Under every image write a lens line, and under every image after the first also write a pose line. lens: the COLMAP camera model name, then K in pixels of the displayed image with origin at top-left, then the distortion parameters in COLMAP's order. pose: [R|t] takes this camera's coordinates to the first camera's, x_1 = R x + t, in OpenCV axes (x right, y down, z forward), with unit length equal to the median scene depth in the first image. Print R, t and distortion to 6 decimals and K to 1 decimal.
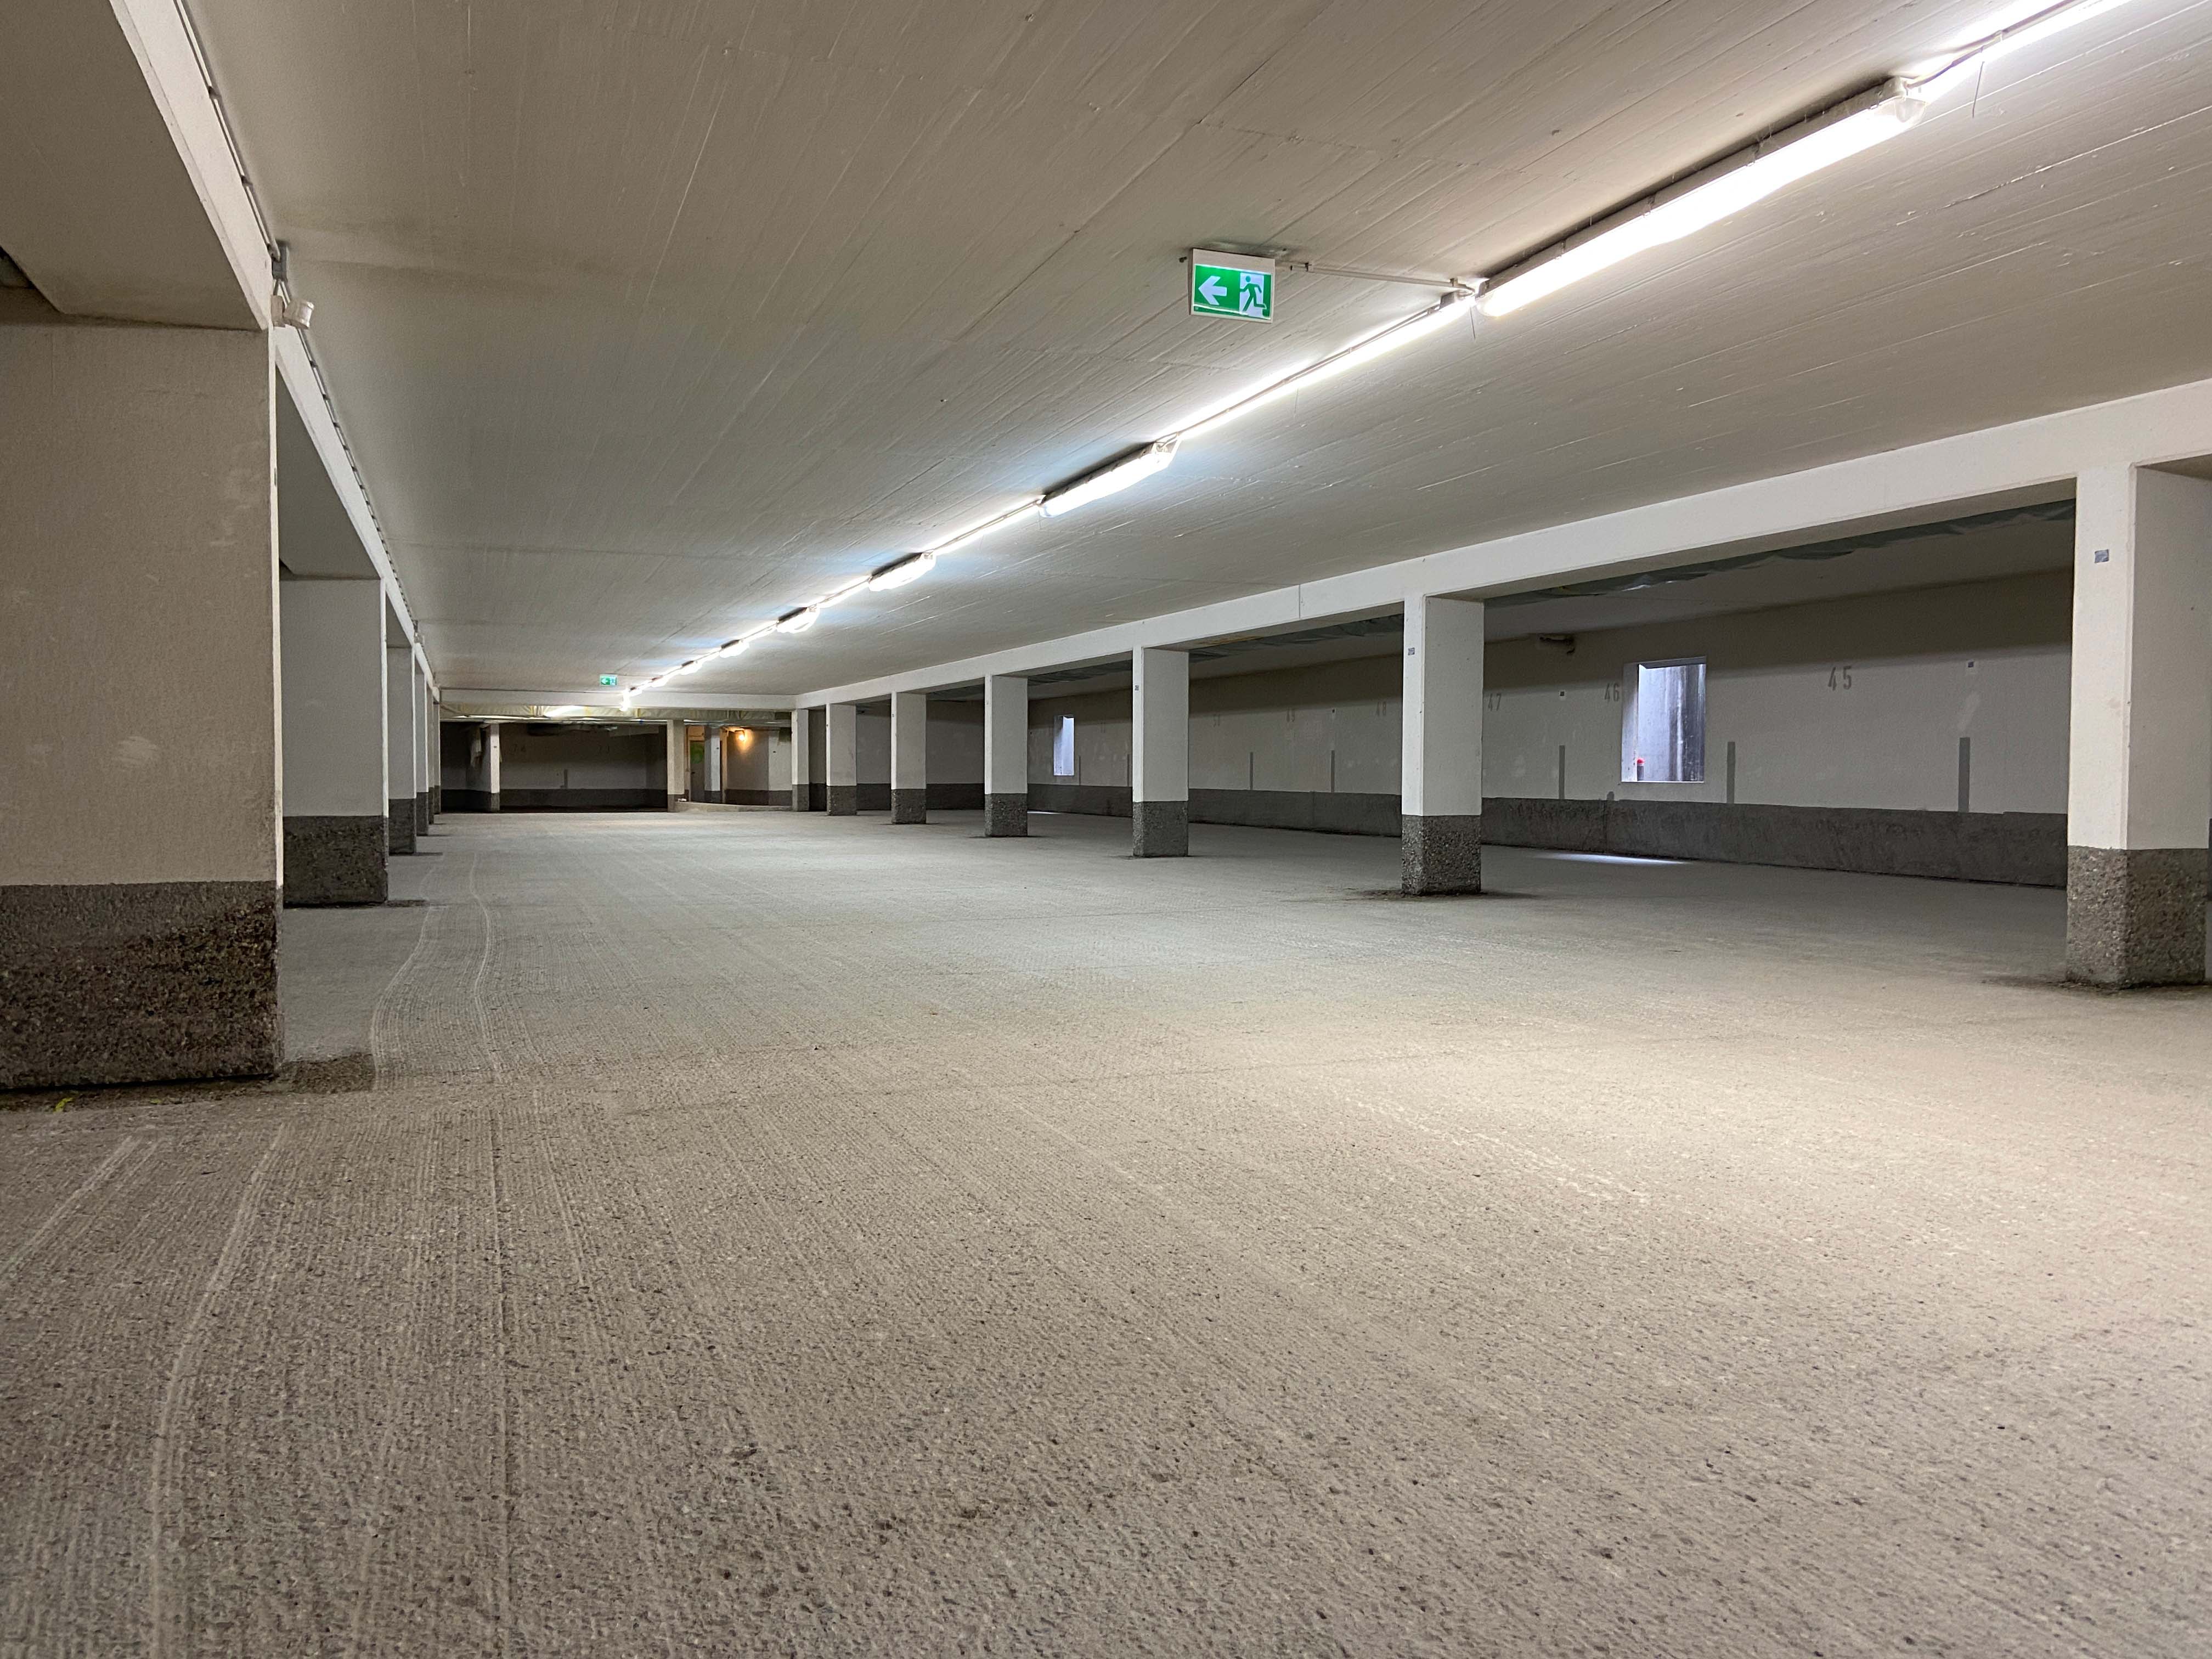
lens RADIAL K [[1717.4, 0, 1109.0], [0, 1717.4, 797.3], [0, 0, 1]] dist [0.124860, -0.162870]
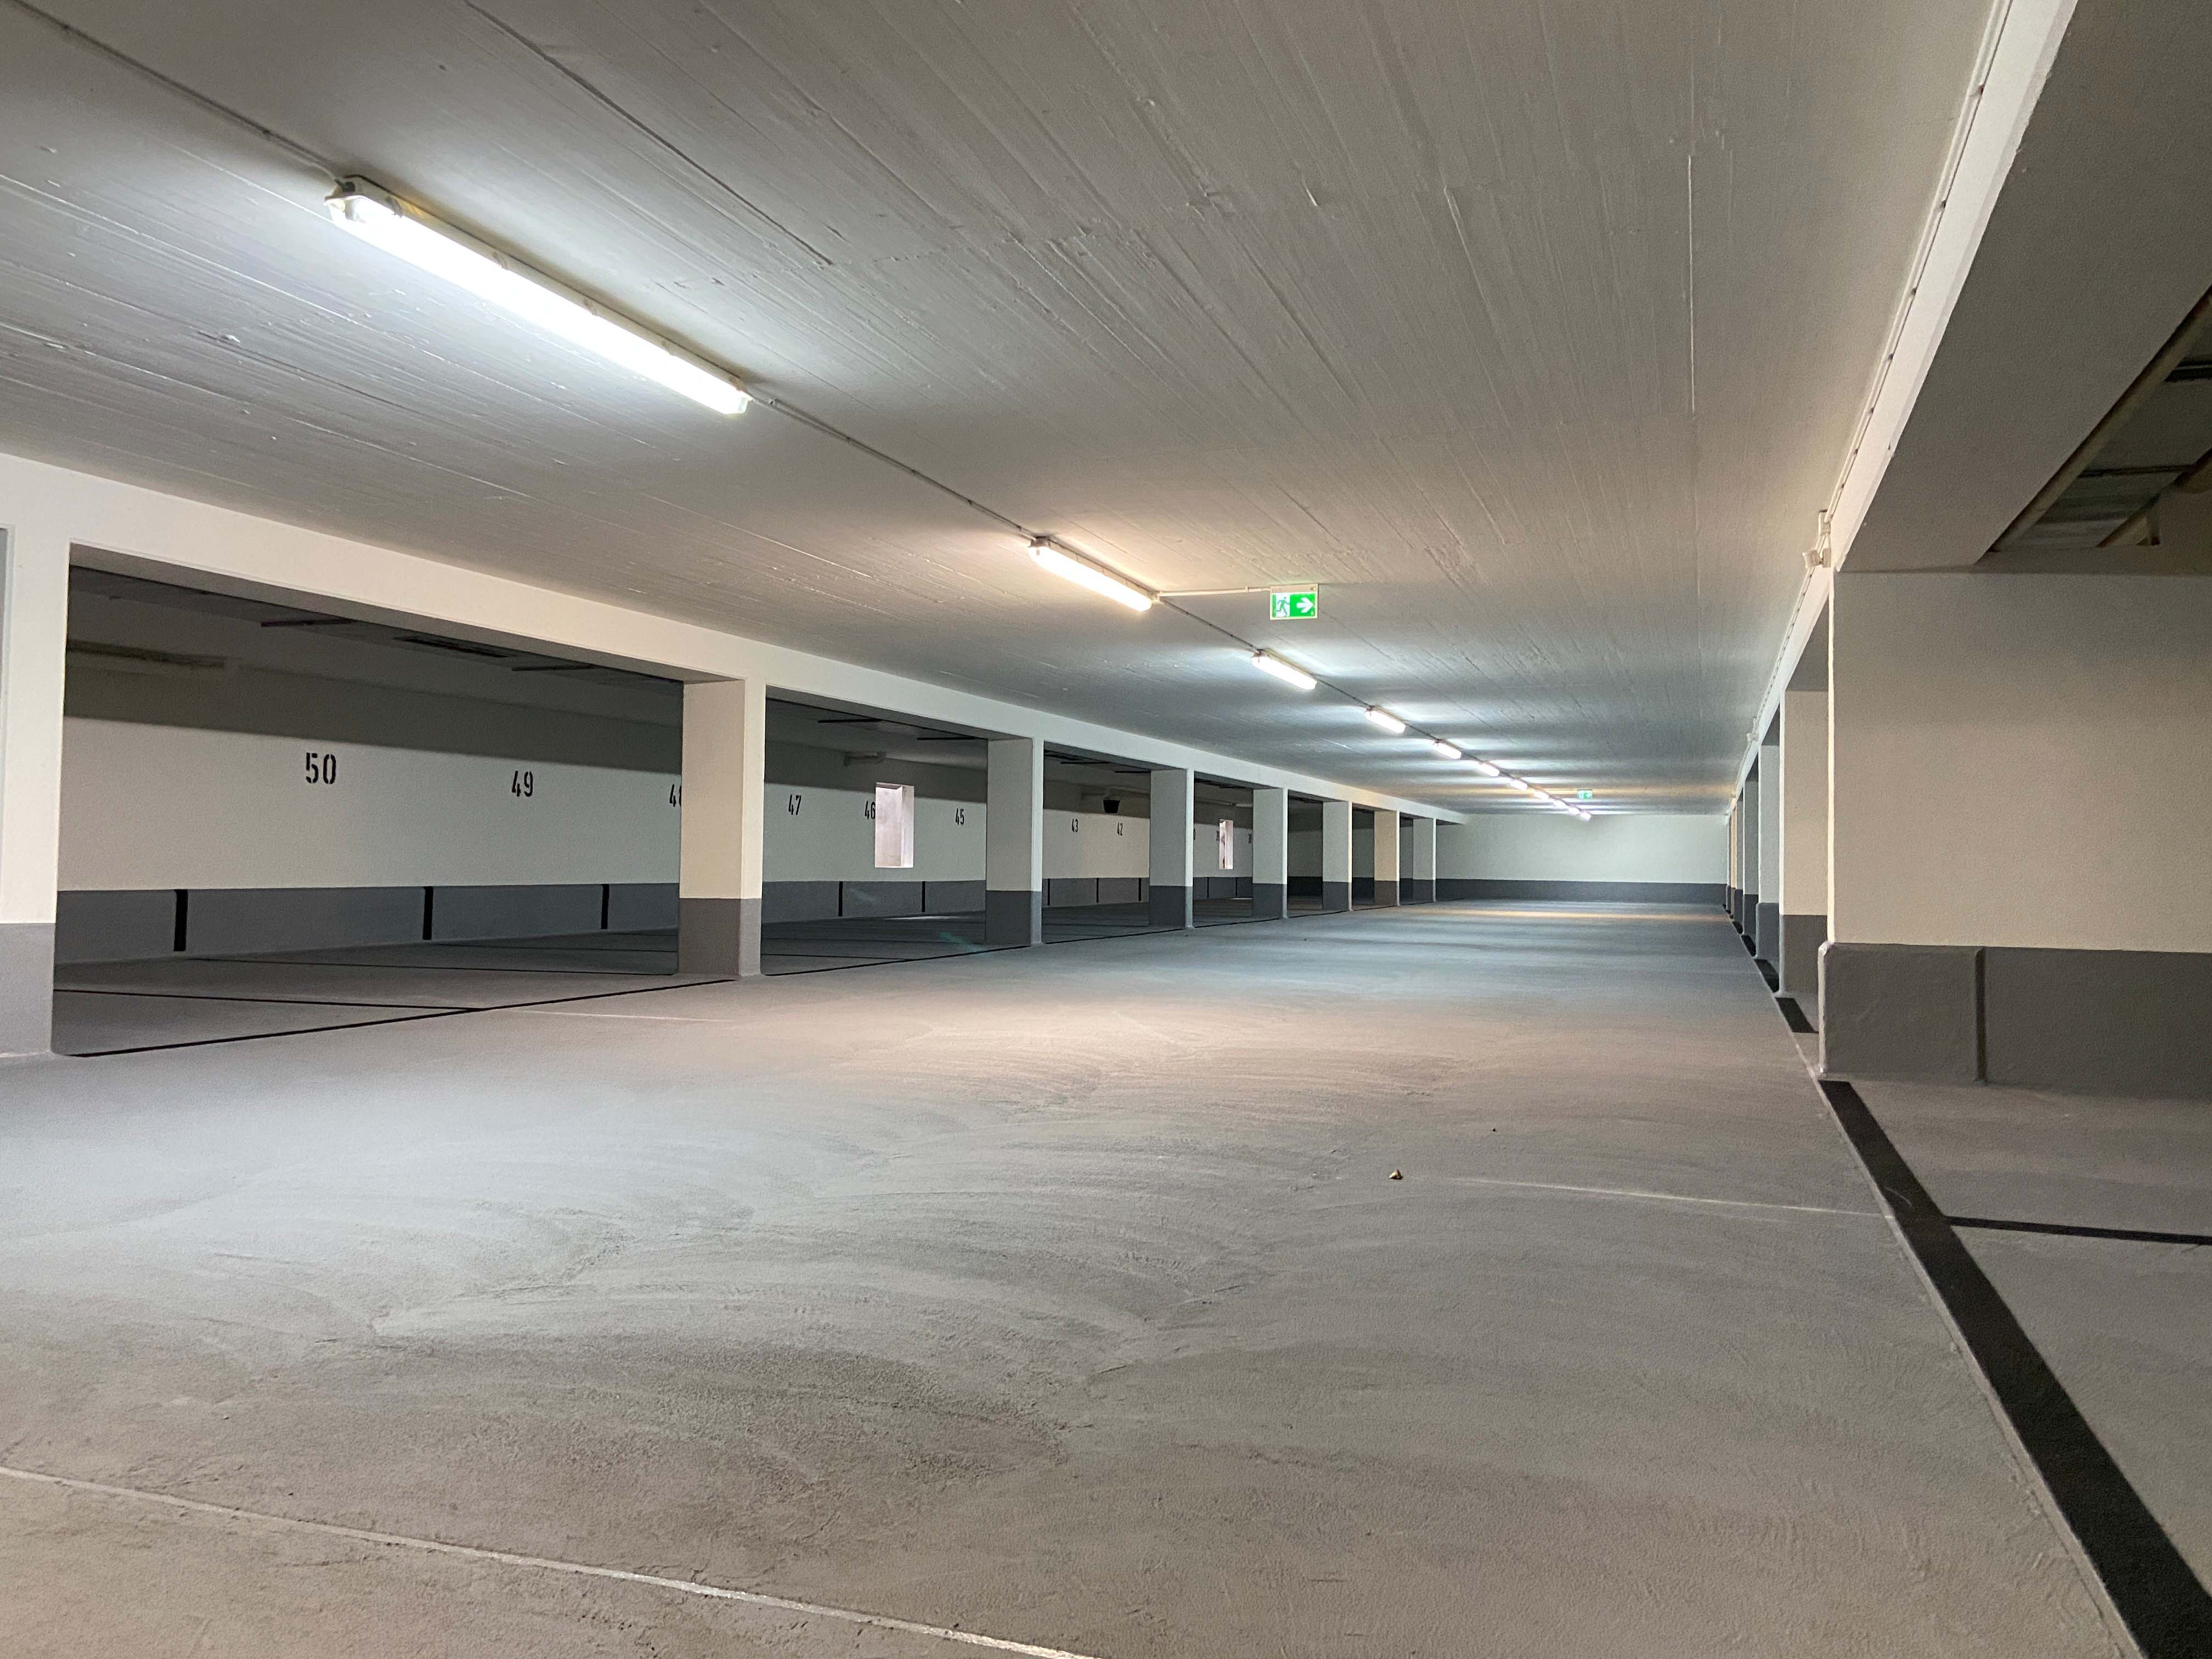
lens RADIAL K [[1717.4, 0, 1109.0], [0, 1717.4, 797.3], [0, 0, 1]] dist [0.124860, -0.162870]
pose [[-0.772315, 0.016623, 0.635022, -0.659781], [-0.001399, 0.999611, -0.027868, -0.025757], [-0.635238, -0.022412, -0.771991, 1.800060]]
